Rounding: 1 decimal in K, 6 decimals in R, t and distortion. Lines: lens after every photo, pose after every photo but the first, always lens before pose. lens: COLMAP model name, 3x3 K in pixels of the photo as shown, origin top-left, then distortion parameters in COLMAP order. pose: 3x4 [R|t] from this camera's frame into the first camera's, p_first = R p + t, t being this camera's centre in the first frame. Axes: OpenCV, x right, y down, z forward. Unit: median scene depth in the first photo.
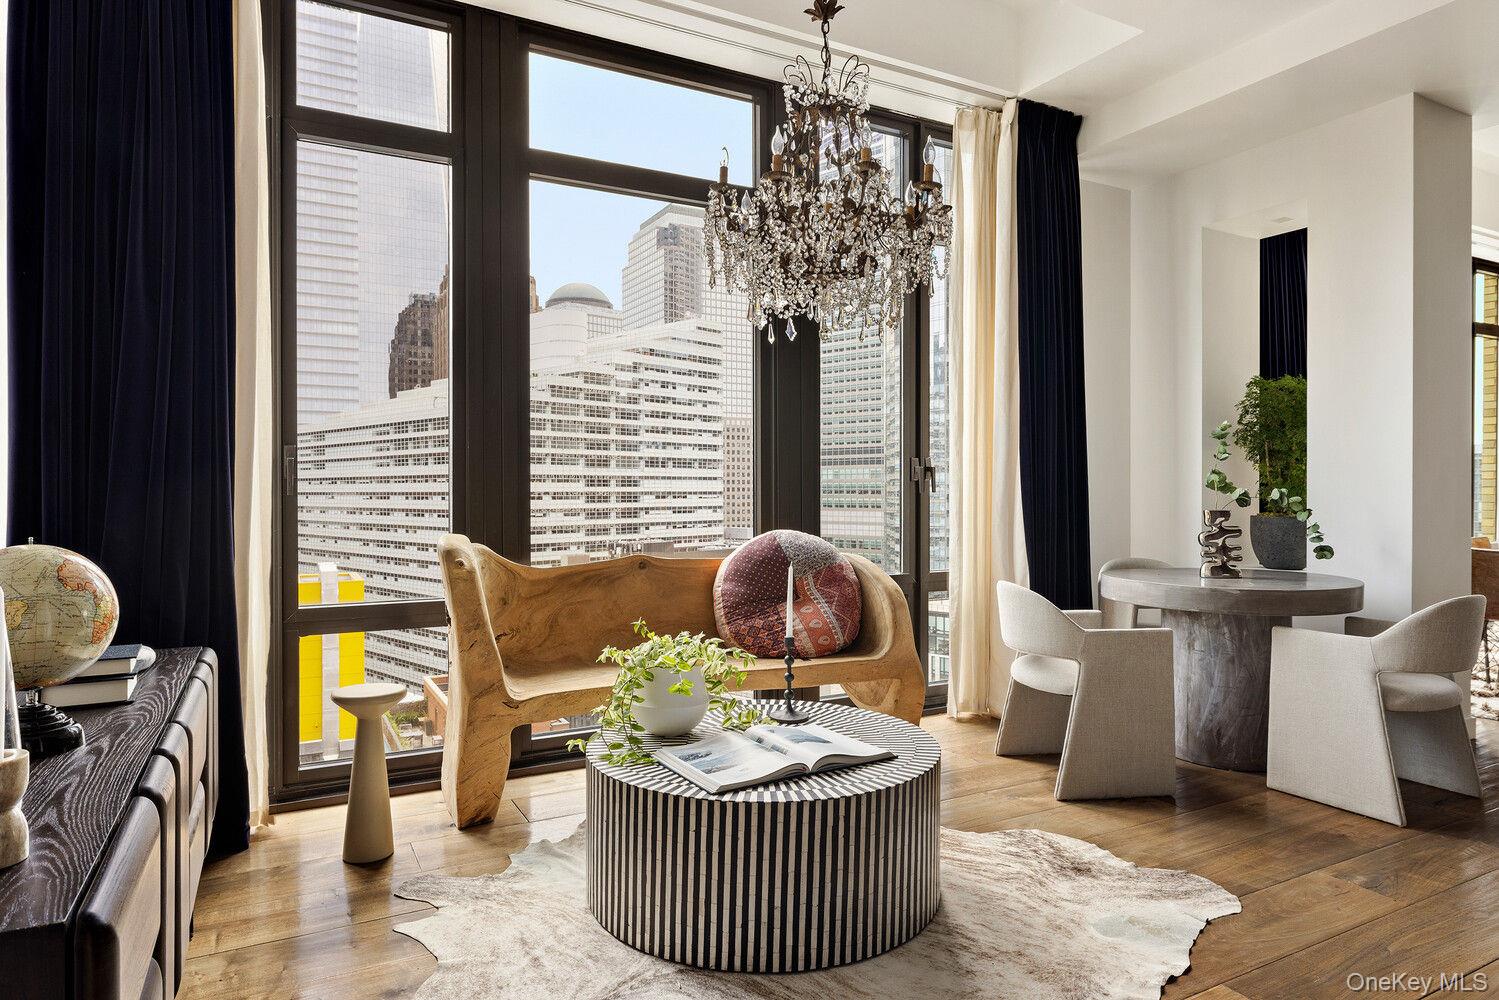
lens RADIAL K [[916.9, 0, 746.0], [0, 916.9, 494.0], [0, 0, 1]] dist [-0.005602, 0.000158]
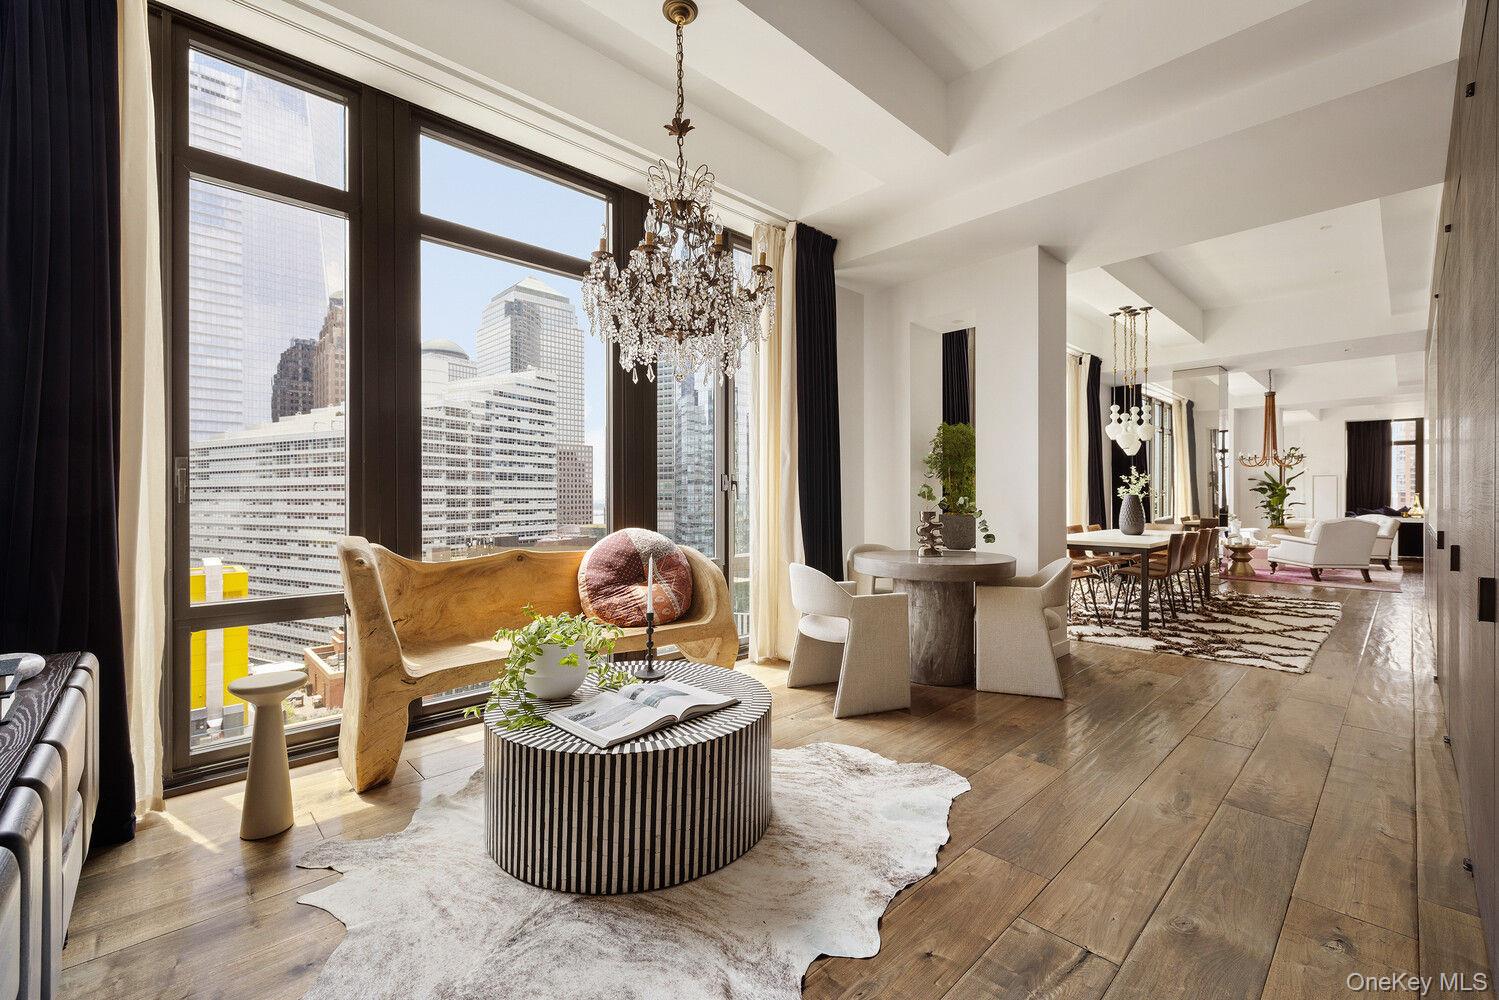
lens RADIAL K [[640.0, 0, 750.5], [0, 640.0, 497.7], [0, 0, 1]] dist [0.002128, -0.000873]
pose [[0.963609, 0.000064, 0.267317, -0.051830], [0.000862, 0.999994, -0.003346, -0.001646], [-0.267316, 0.003455, 0.963603, 0.088139]]
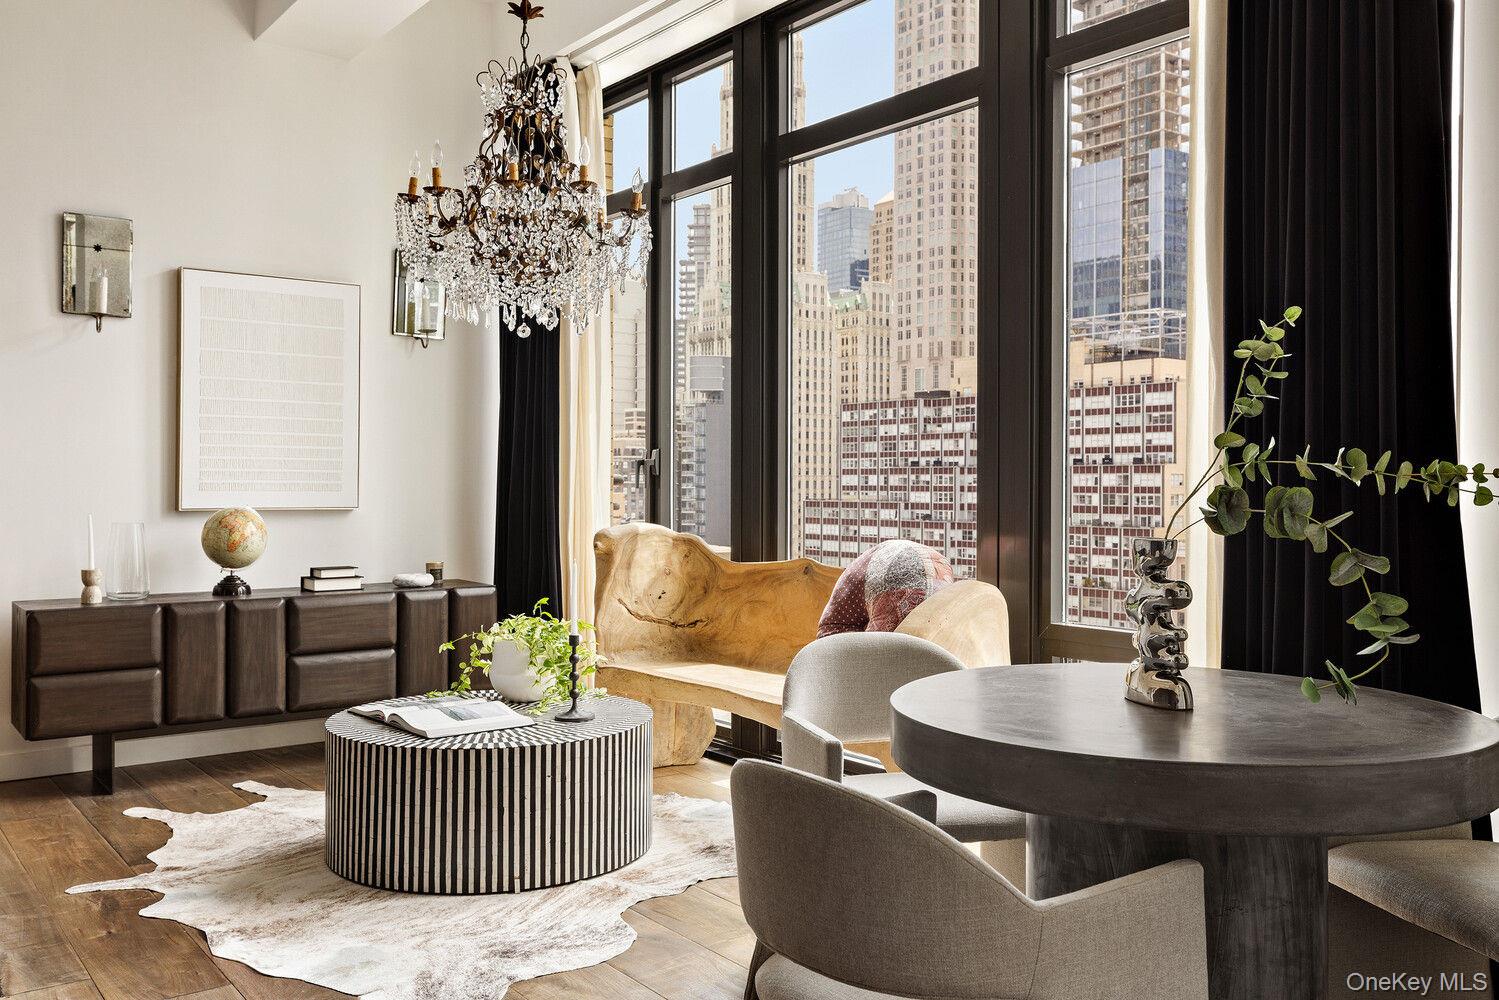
lens RADIAL K [[1316.1, 0, 748.6], [0, 1316.1, 487.9], [0, 0, 1]] dist [-0.020373, -0.007308]
pose [[0.129876, -0.002260, -0.991528, 1.307360], [-0.013660, 0.999898, -0.004068, 0.005720], [0.991436, 0.014073, 0.129832, 0.902471]]
